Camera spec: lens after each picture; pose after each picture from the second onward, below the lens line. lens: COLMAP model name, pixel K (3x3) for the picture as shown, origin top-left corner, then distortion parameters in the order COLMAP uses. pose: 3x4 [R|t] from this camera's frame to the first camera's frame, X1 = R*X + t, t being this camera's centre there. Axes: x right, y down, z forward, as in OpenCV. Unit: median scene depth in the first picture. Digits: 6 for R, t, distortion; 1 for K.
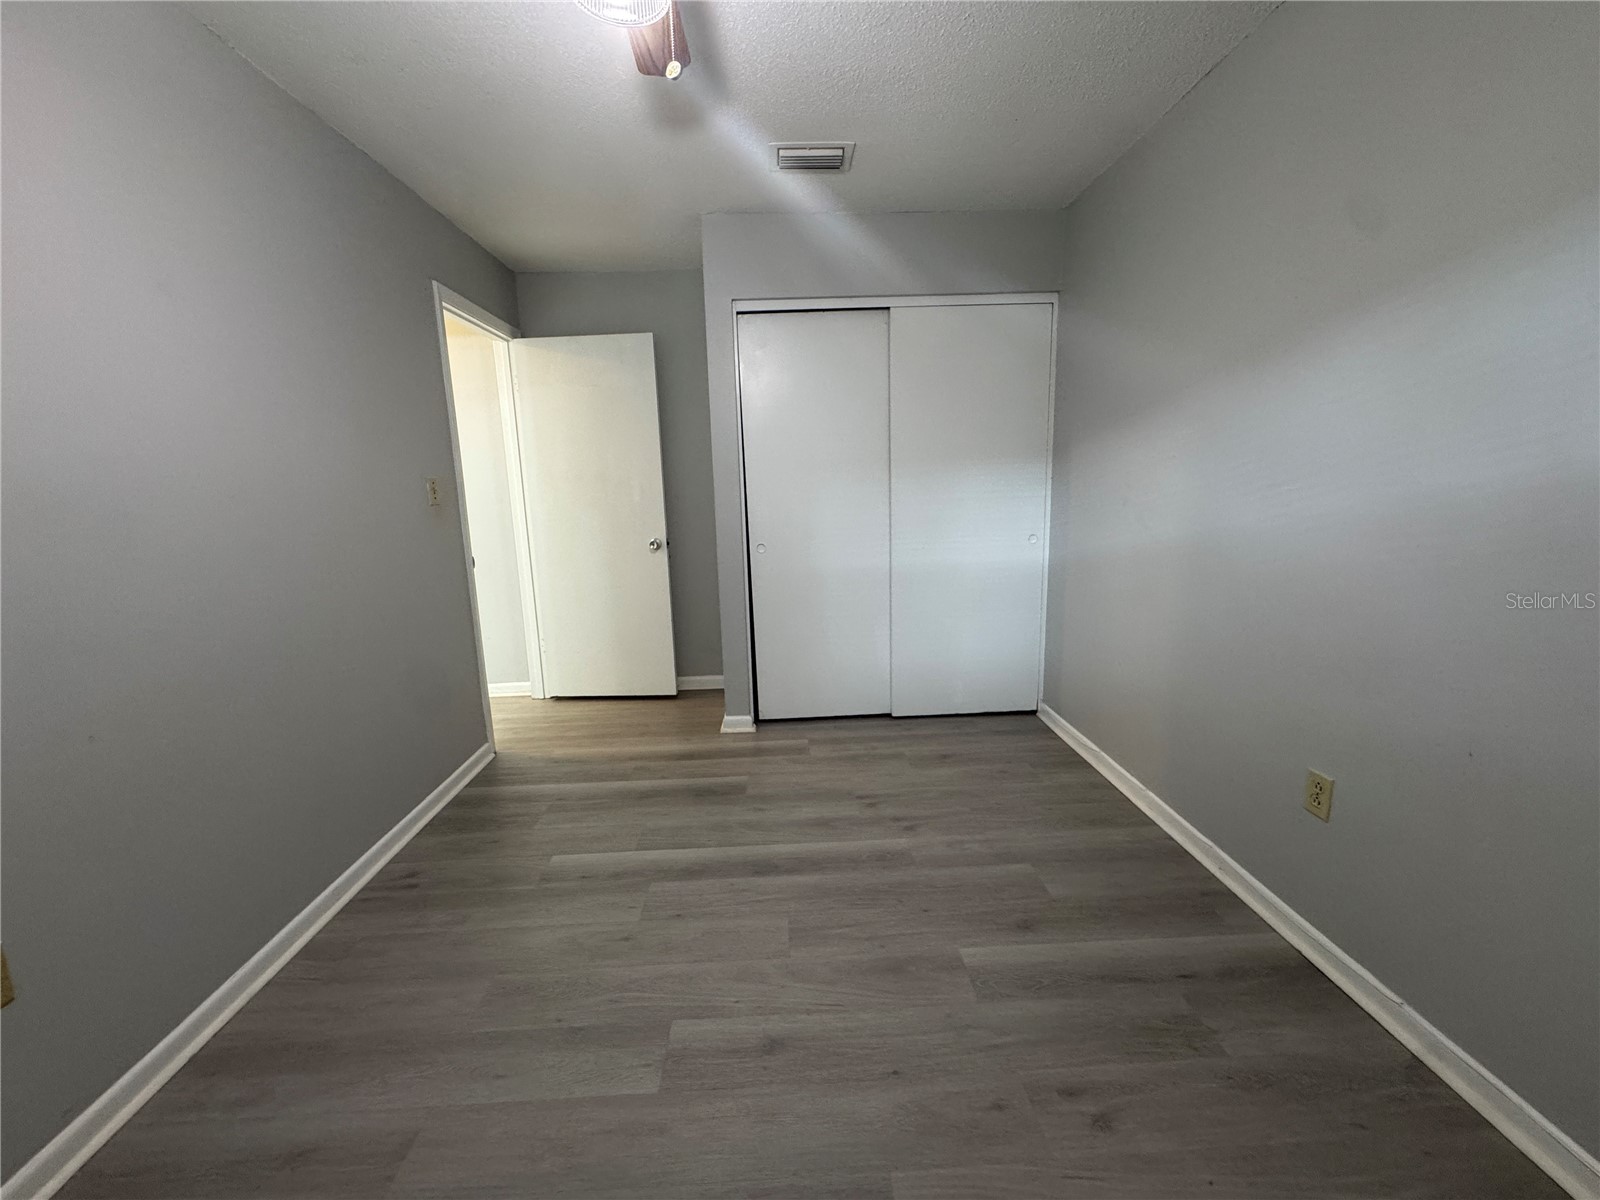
lens RADIAL K [[641.6, 0, 794.9], [0, 641.6, 602.3], [0, 0, 1]] dist [0.007860, -0.000484]
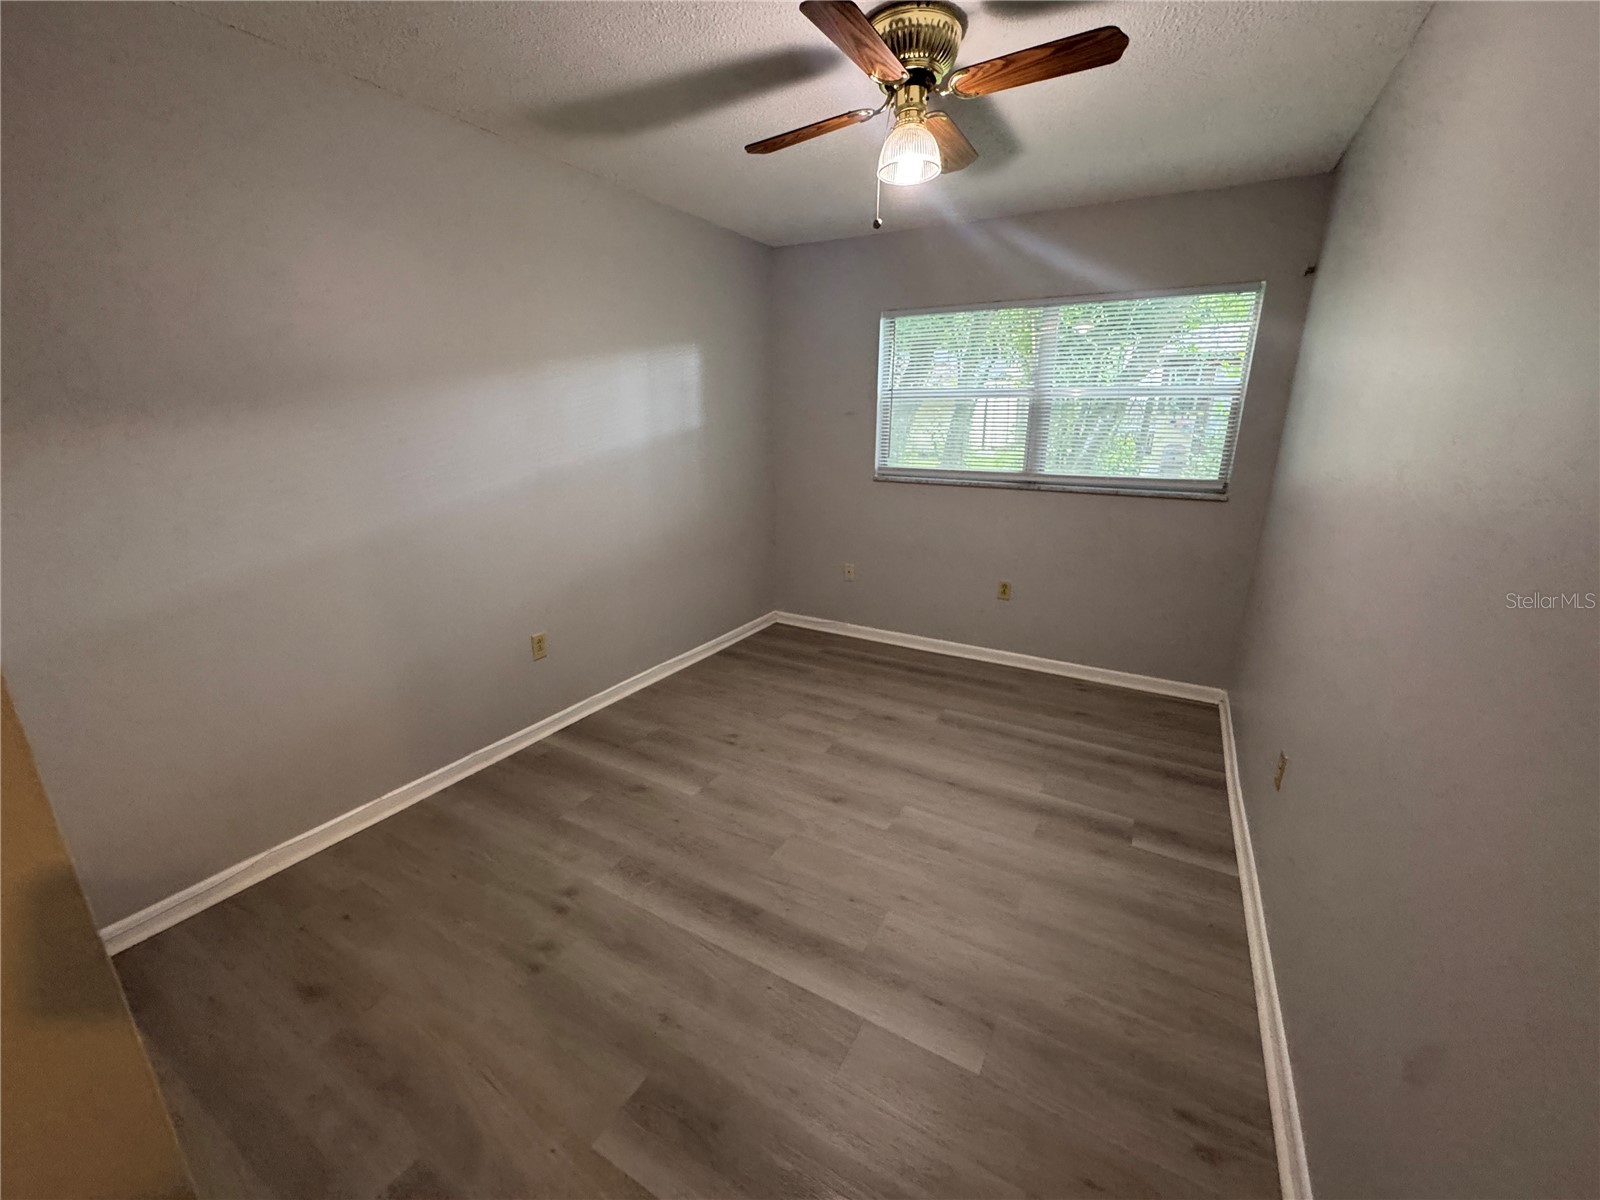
lens RADIAL K [[641.6, 0, 798.5], [0, 641.6, 592.4], [0, 0, 1]] dist [0.007860, -0.000484]
pose [[-0.851845, -0.113143, 0.511428, -0.528924], [0.118241, 0.909652, 0.398186, -0.357690], [-0.510274, 0.399664, -0.761504, 1.480509]]
